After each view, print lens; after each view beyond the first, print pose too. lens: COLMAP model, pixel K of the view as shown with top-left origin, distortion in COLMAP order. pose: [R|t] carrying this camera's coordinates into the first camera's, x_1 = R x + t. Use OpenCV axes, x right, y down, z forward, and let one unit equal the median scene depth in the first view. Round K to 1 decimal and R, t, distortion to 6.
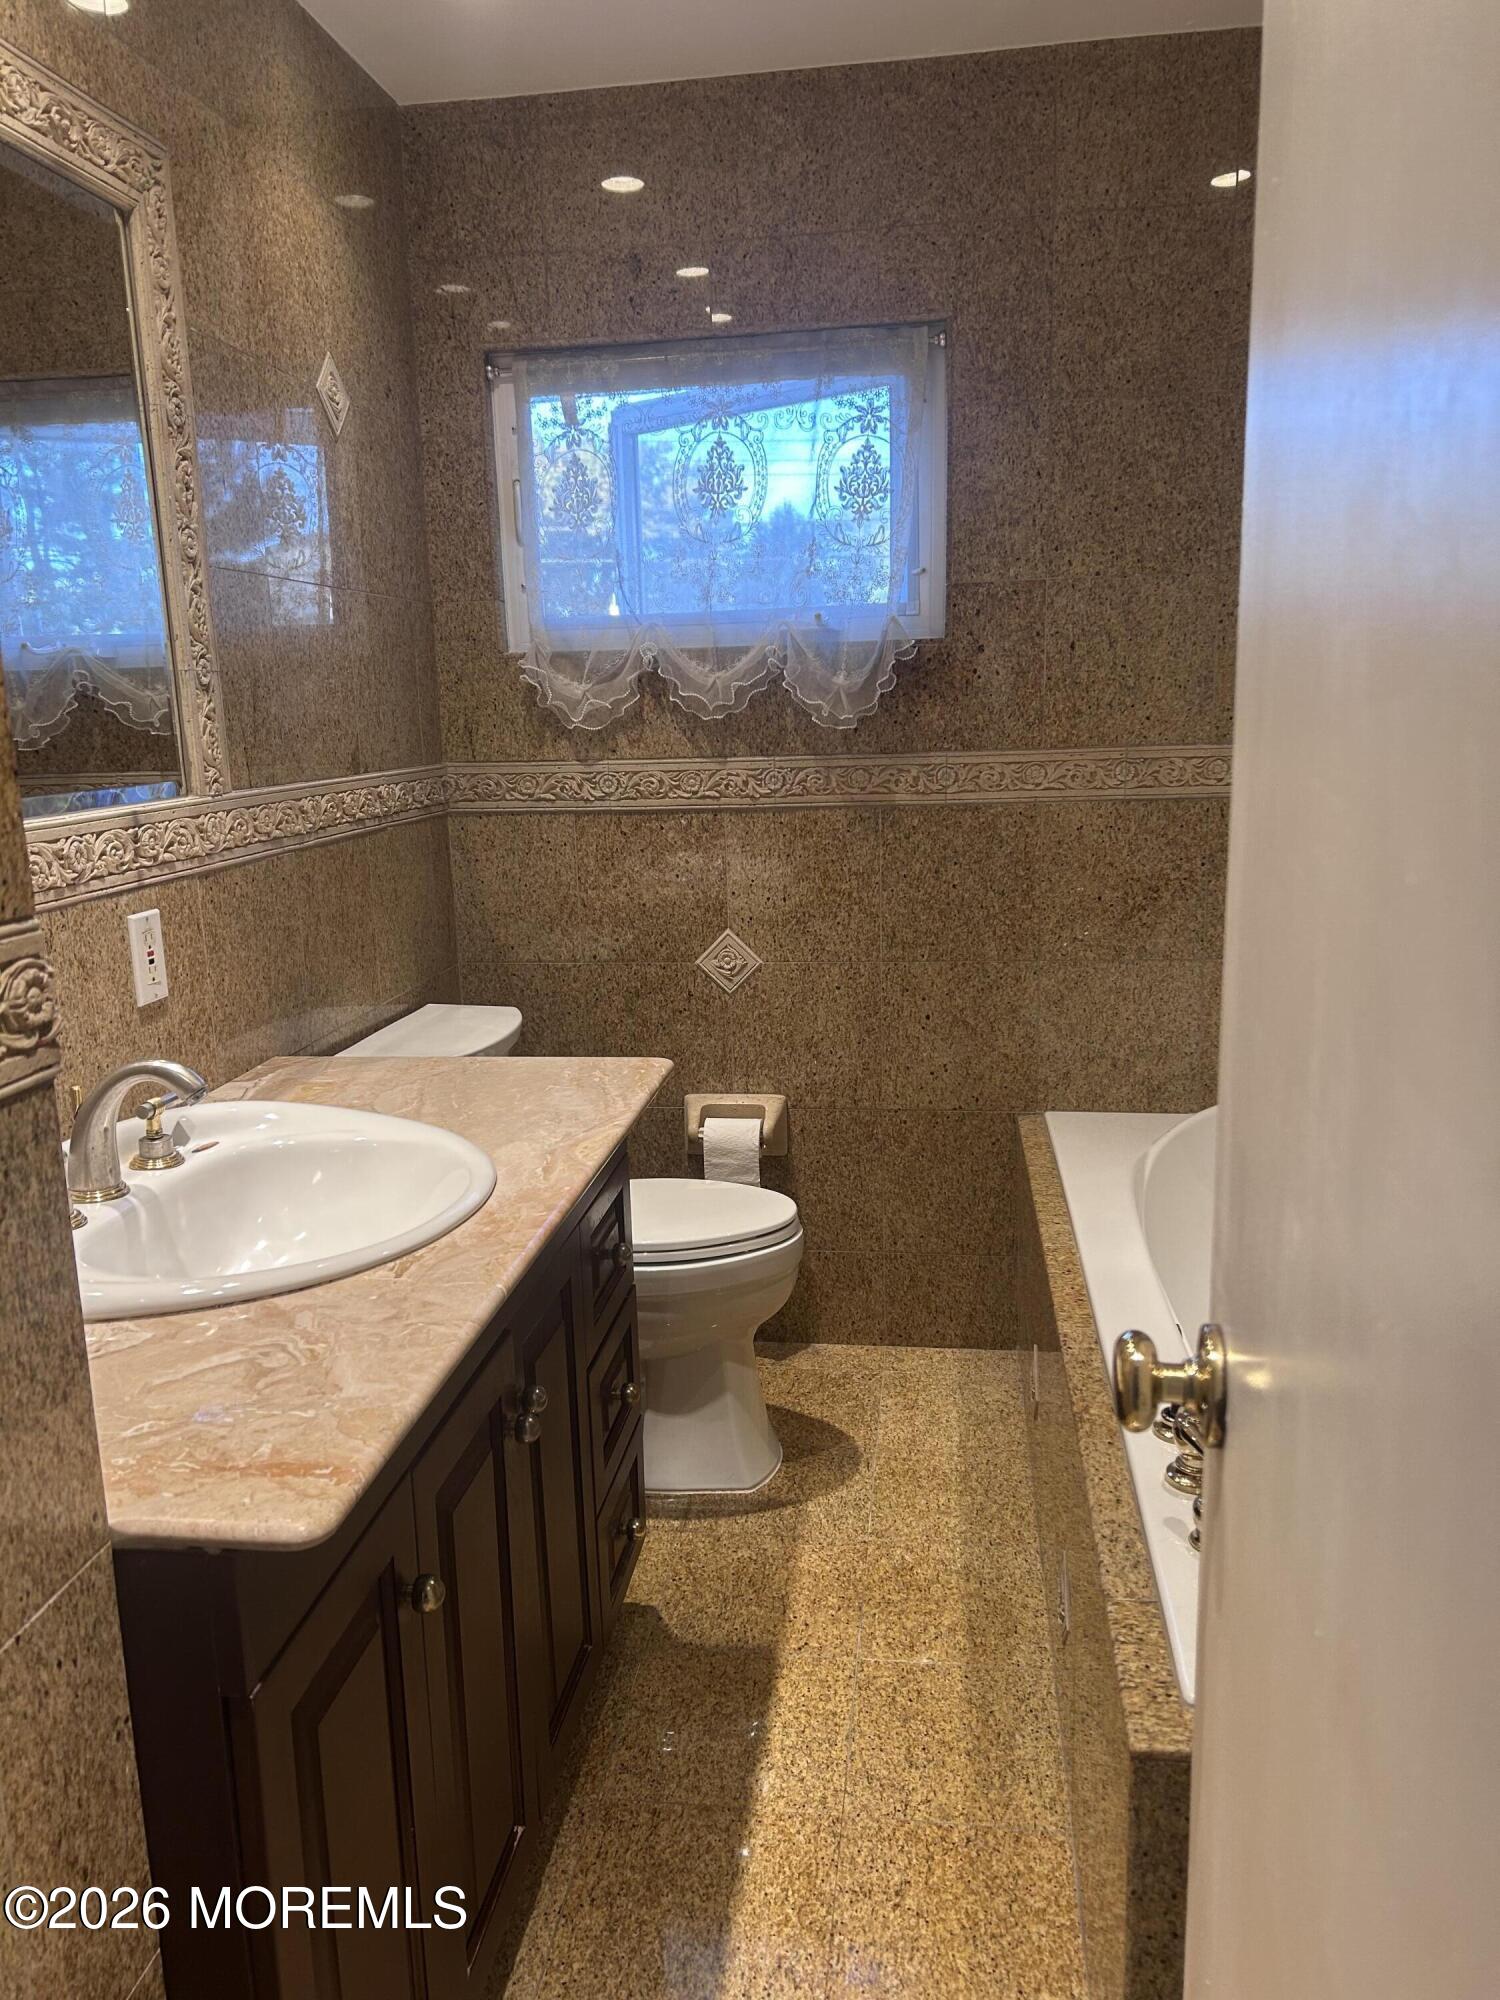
lens RADIAL K [[1510.6, 0, 757.1], [0, 1510.6, 1007.1], [0, 0, 1]] dist [0.048882, -0.002926]
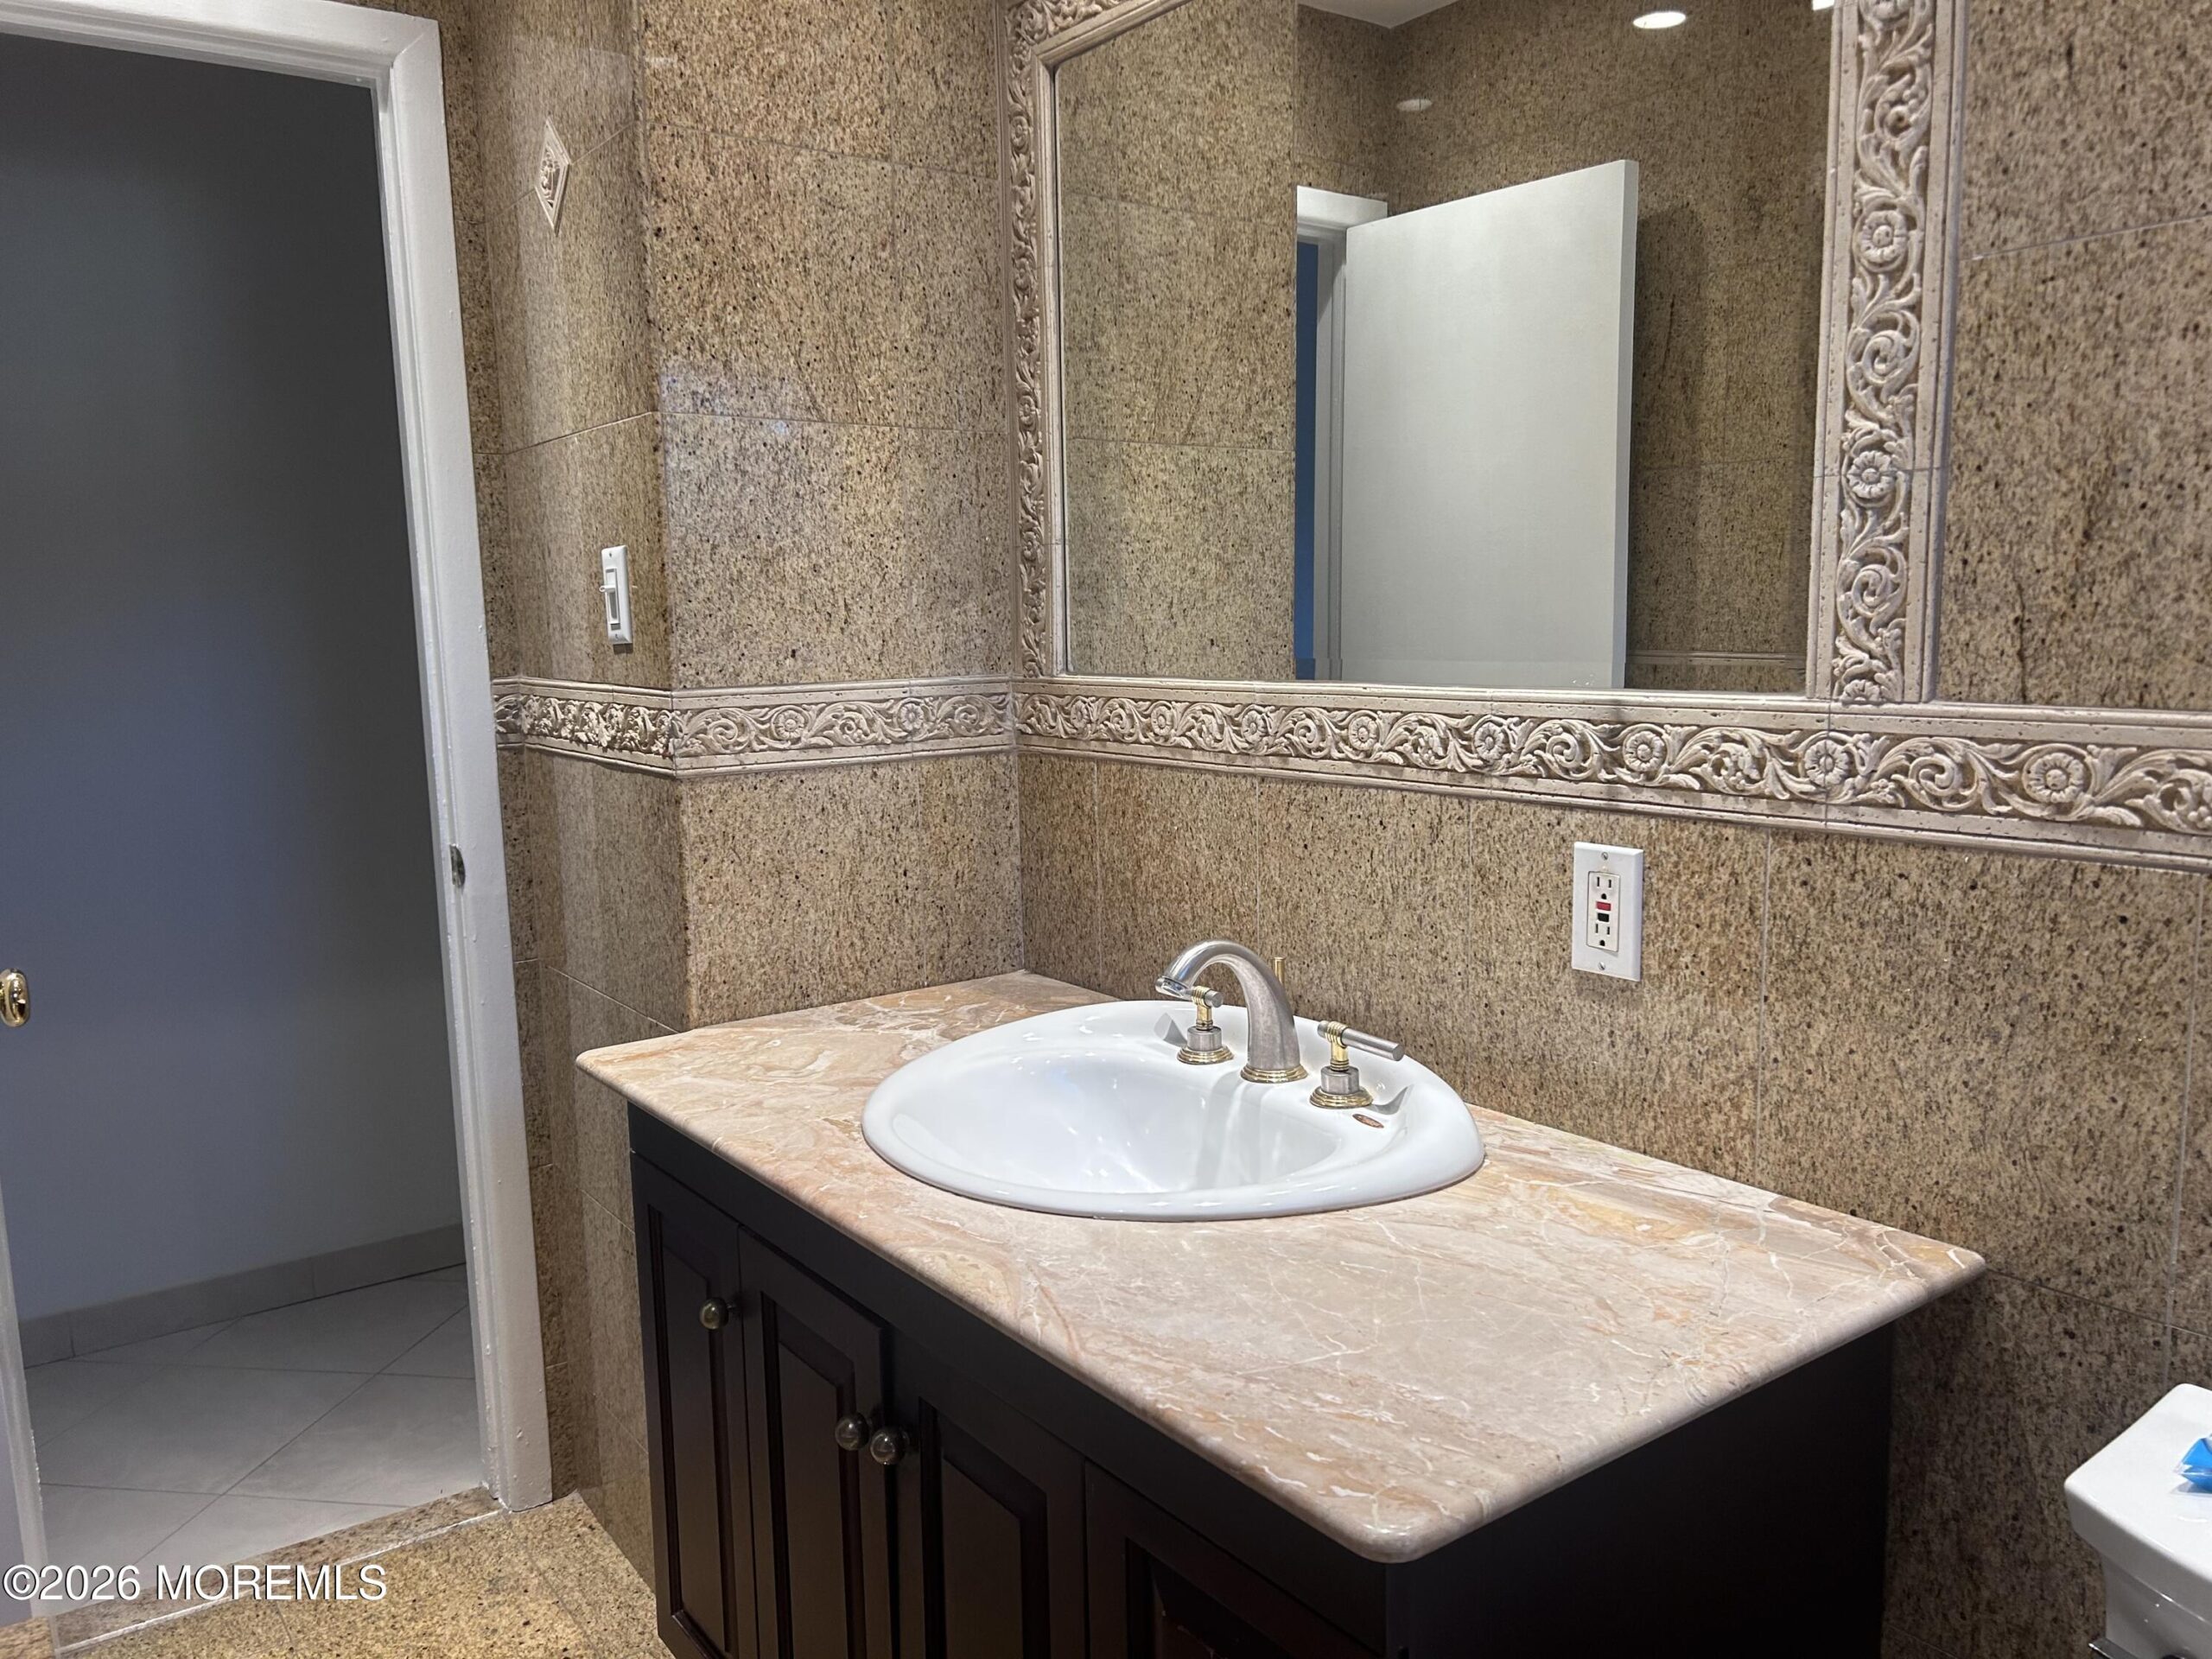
lens RADIAL K [[1670.7, 0, 1123.1], [0, 1670.7, 831.2], [0, 0, 1]] dist [0.048882, -0.002926]
pose [[-0.721196, 0.133160, -0.679812, 0.288479], [-0.102155, 0.950178, 0.294493, -0.286996], [0.685157, 0.281834, -0.671662, 1.444235]]
